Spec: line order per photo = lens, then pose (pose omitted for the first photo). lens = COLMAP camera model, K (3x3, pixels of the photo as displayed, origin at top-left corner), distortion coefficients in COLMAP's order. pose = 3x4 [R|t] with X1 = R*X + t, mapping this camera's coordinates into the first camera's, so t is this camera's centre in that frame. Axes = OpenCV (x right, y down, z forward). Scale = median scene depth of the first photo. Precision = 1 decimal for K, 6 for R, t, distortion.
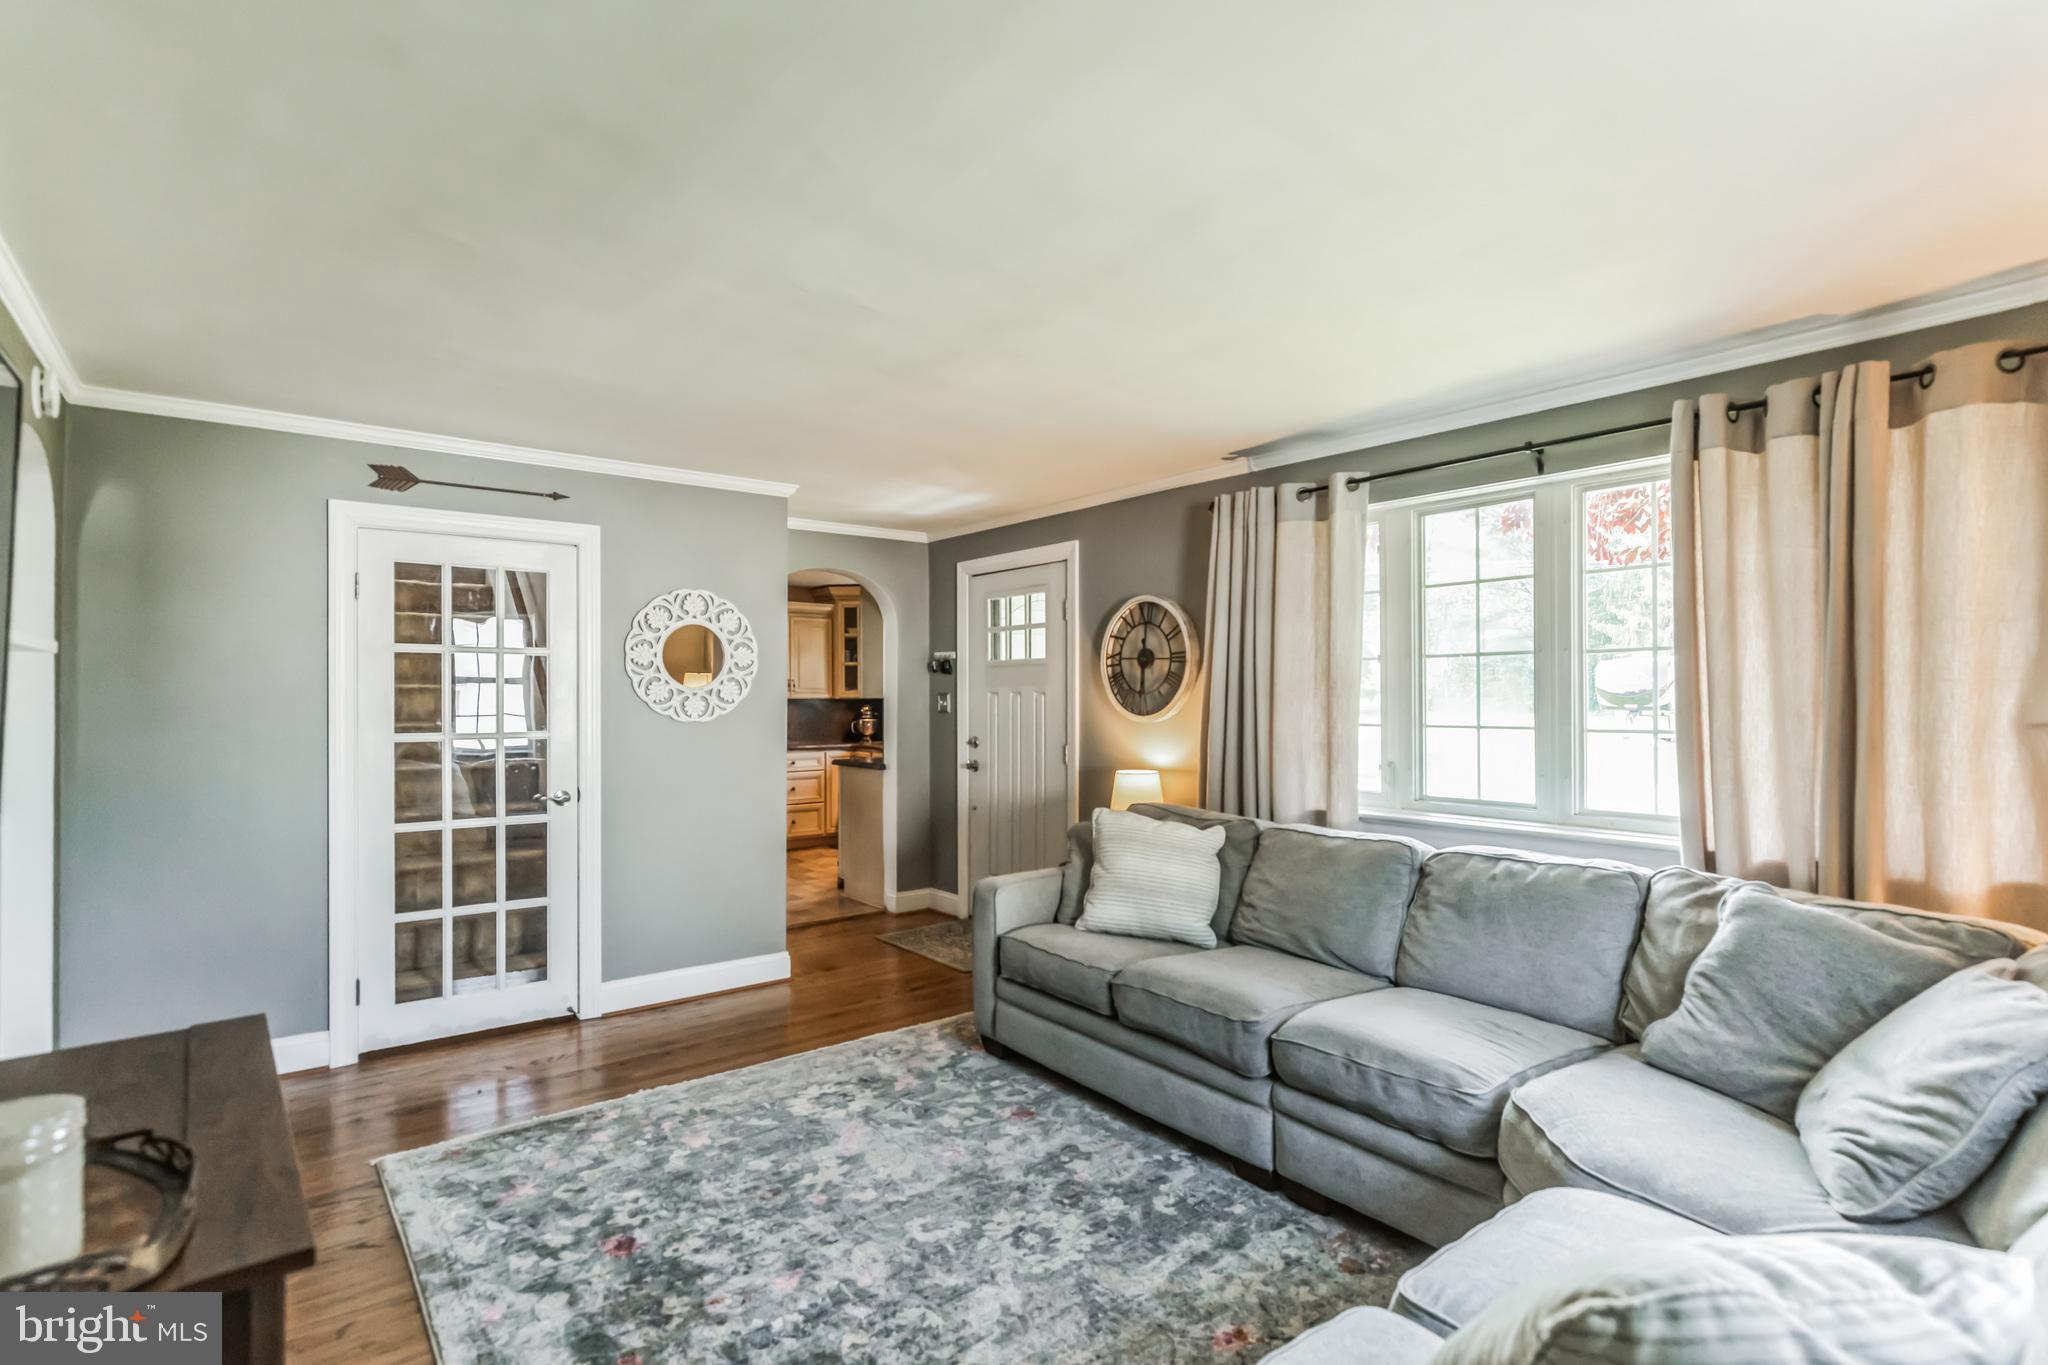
lens RADIAL K [[977.3, 0, 1011.1], [0, 977.3, 693.1], [0, 0, 1]] dist [0.001792, -0.000508]
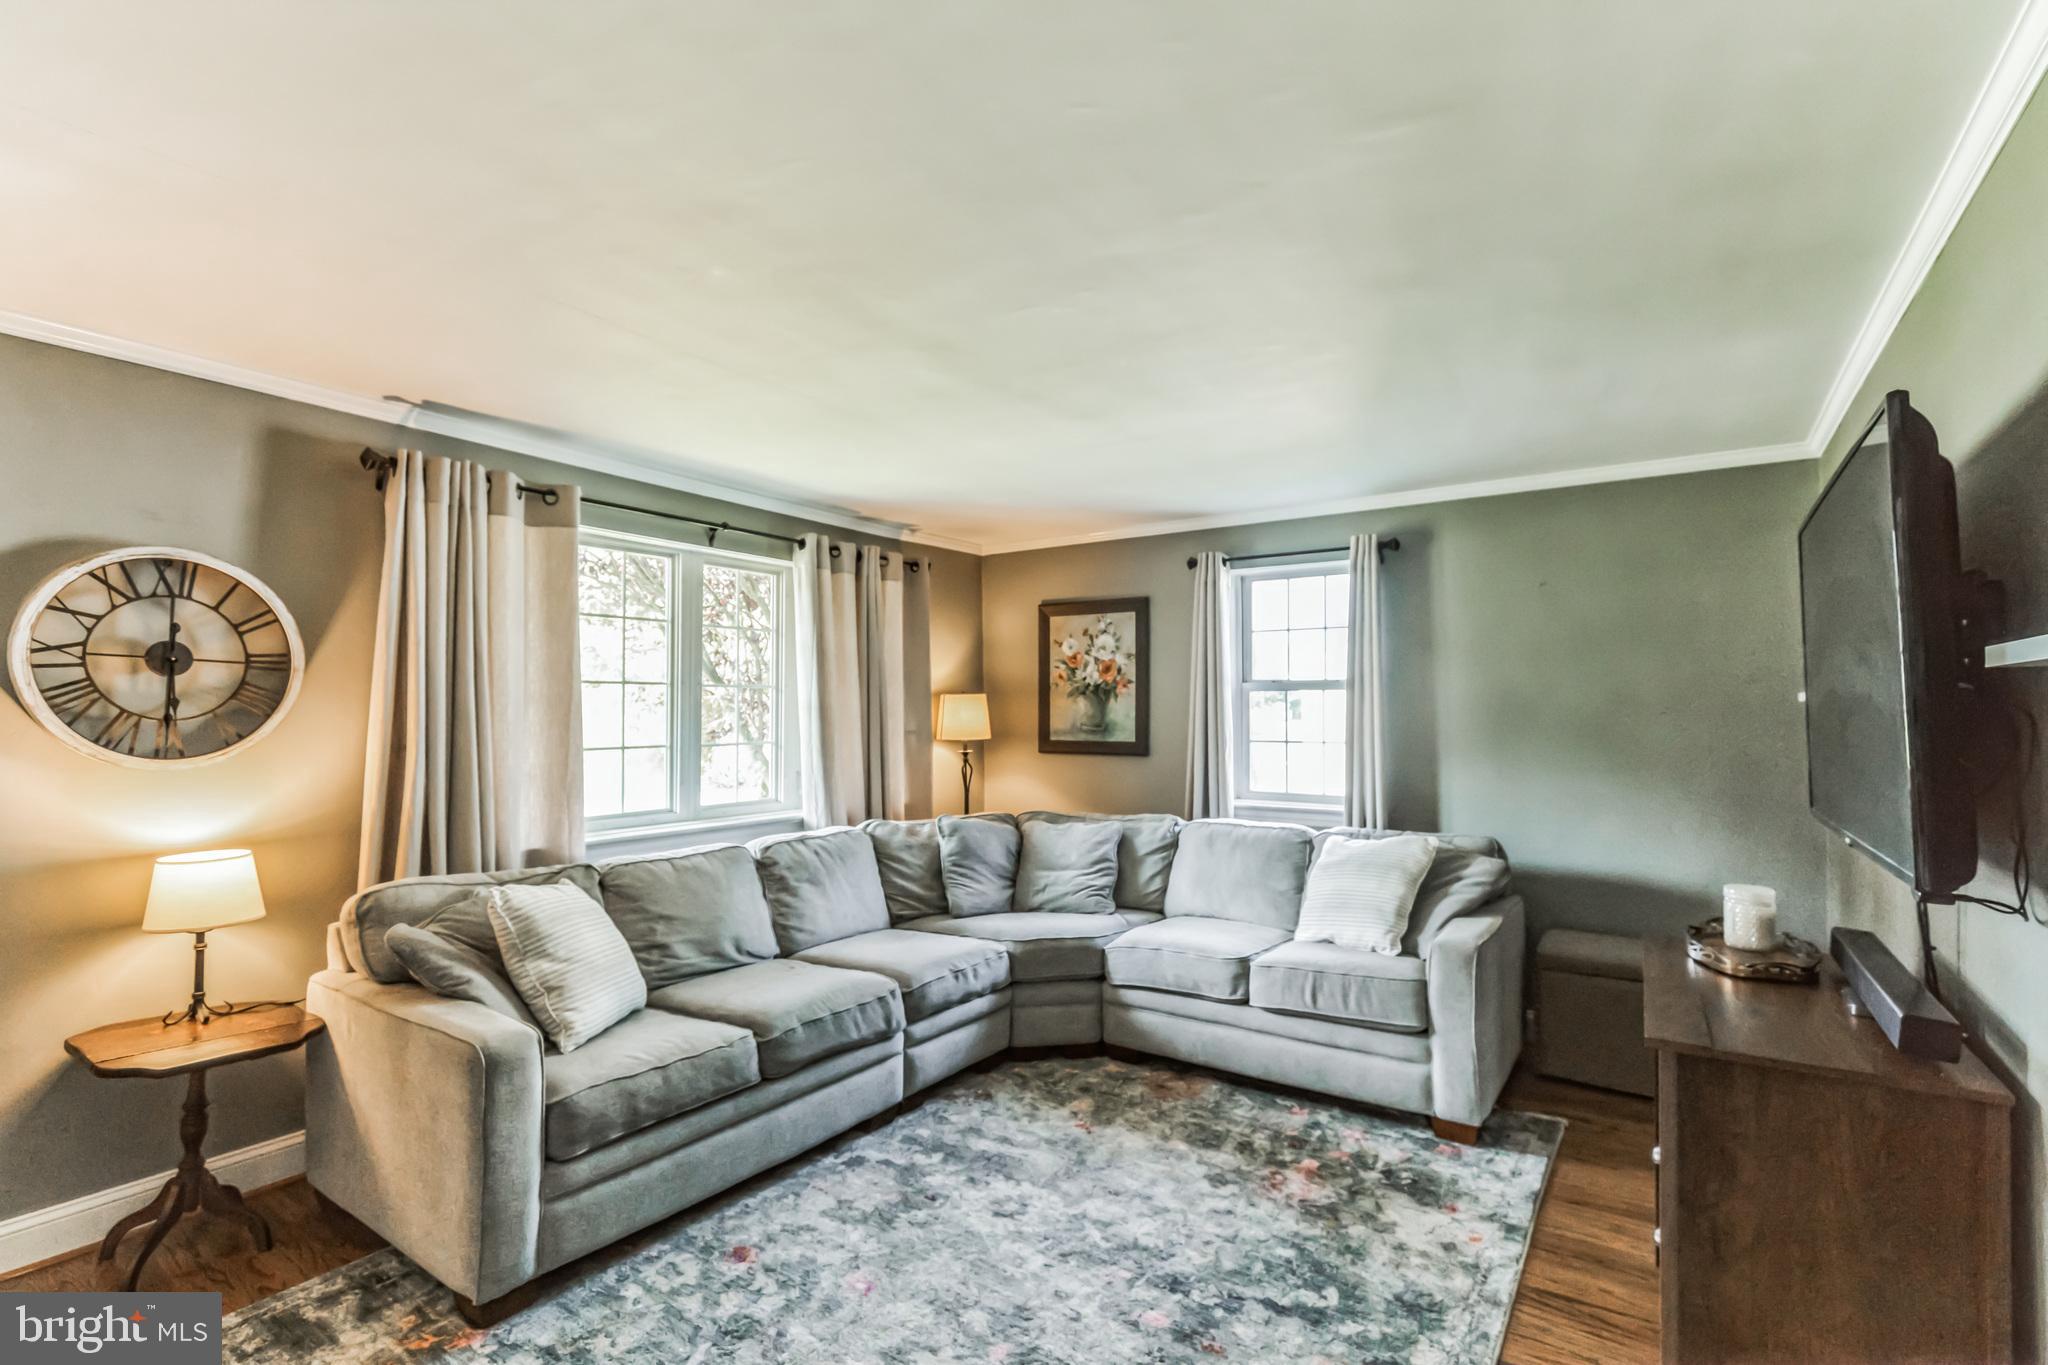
lens RADIAL K [[977.3, 0, 1022.5], [0, 977.3, 693.9], [0, 0, 1]] dist [0.001792, -0.000508]
pose [[-0.306658, 0.020280, 0.951604, -0.814932], [-0.000506, 0.999769, -0.021469, -0.004129], [-0.951820, -0.007065, -0.306577, 1.026433]]
